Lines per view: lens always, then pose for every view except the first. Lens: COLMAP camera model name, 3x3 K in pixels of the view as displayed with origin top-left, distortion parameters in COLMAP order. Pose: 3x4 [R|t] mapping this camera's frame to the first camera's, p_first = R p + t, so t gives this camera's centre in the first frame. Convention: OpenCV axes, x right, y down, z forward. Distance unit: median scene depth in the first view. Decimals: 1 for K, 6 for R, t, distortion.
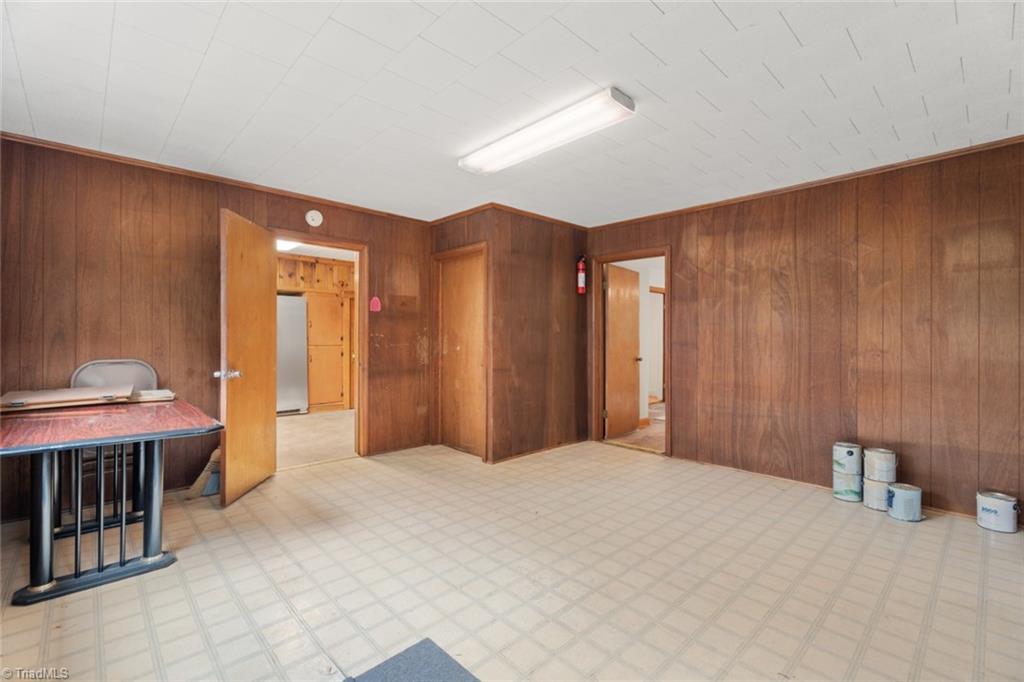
lens RADIAL K [[454.9, 0, 511.7], [0, 454.9, 336.6], [0, 0, 1]] dist [-0.004393, 0.000212]
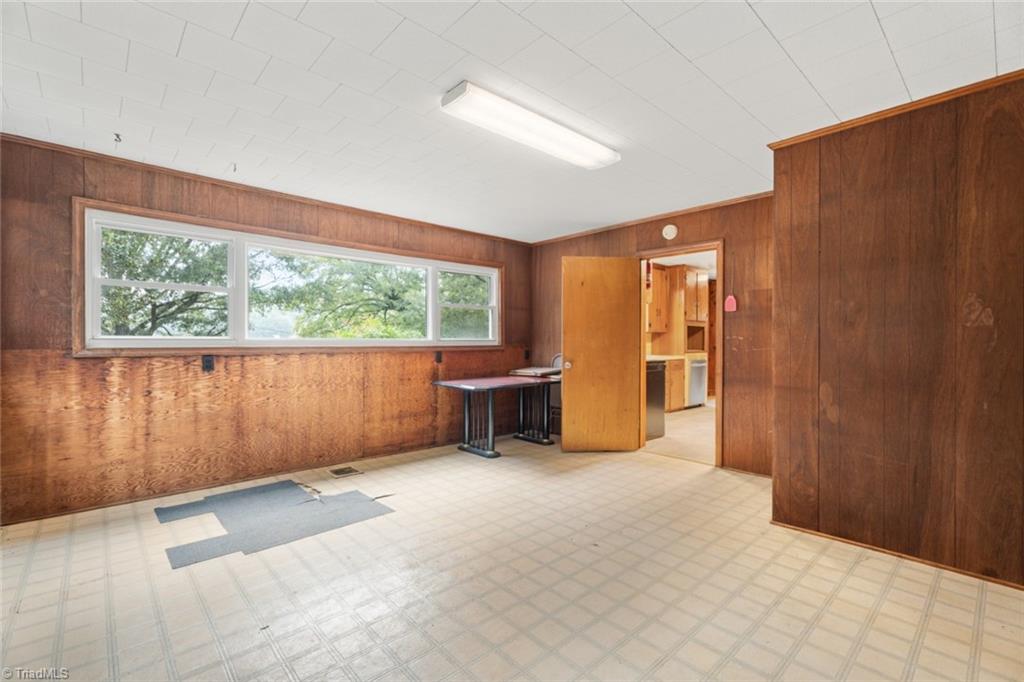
lens RADIAL K [[454.9, 0, 510.6], [0, 454.9, 342.7], [0, 0, 1]] dist [-0.004393, 0.000212]
pose [[-0.013847, 0.000418, -0.999904, 0.671117], [-0.001161, 0.999999, 0.000434, 0.007235], [0.999903, 0.001167, -0.013847, 0.634980]]
